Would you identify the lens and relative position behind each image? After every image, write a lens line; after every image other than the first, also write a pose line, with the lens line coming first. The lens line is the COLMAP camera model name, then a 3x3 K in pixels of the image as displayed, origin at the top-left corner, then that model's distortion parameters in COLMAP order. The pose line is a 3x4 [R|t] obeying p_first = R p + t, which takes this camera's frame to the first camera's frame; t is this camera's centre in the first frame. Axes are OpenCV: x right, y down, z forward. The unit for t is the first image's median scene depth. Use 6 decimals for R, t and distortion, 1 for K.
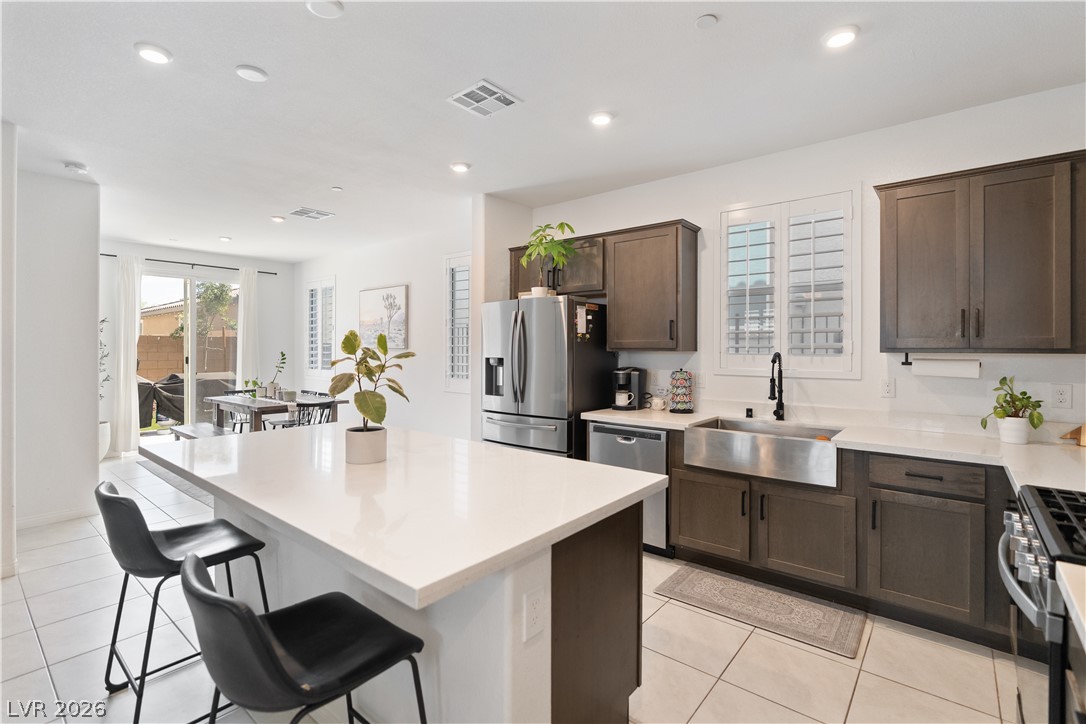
lens RADIAL K [[498.5, 0, 543.7], [0, 498.5, 353.8], [0, 0, 1]] dist [-0.005757, 0.000862]
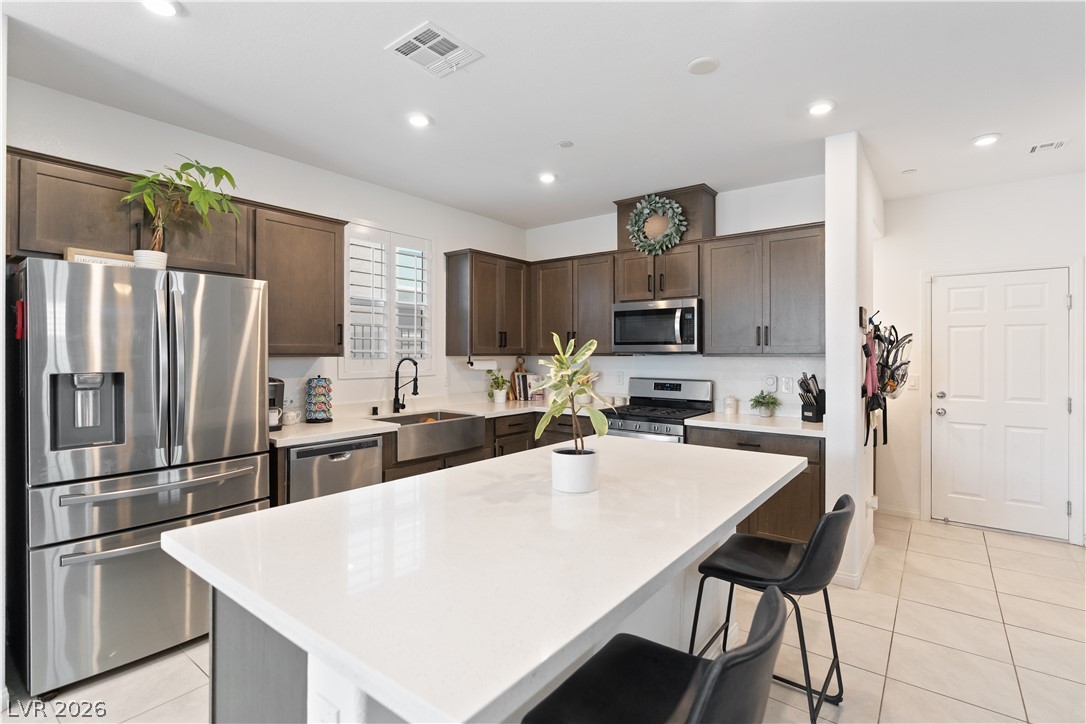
lens RADIAL K [[498.5, 0, 542.5], [0, 498.5, 352.9], [0, 0, 1]] dist [-0.005757, 0.000862]
pose [[-0.008334, 0.000450, 0.999965, -0.456336], [0.010883, 0.999941, -0.000359, -0.004734], [-0.999906, 0.010880, -0.008338, 0.405641]]
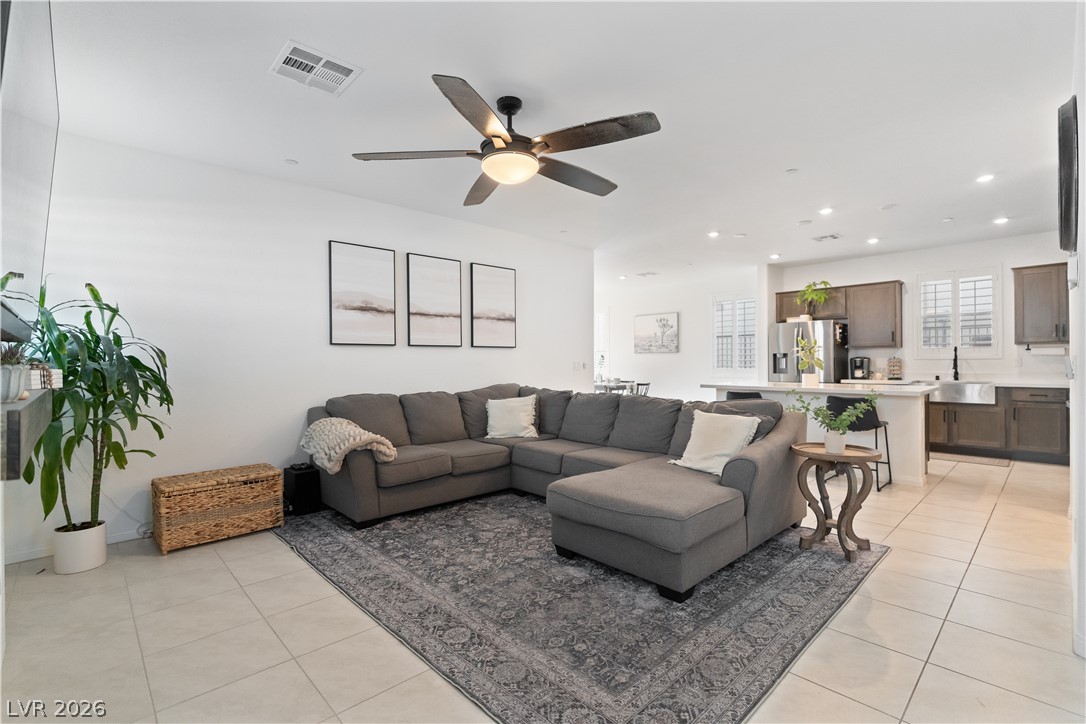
lens RADIAL K [[498.5, 0, 541.5], [0, 498.5, 369.2], [0, 0, 1]] dist [-0.005757, 0.000862]
pose [[0.992933, -0.012388, -0.118030, -0.586347], [0.013132, 0.999899, 0.005522, 0.034637], [0.117950, -0.007033, 0.992995, -0.730825]]
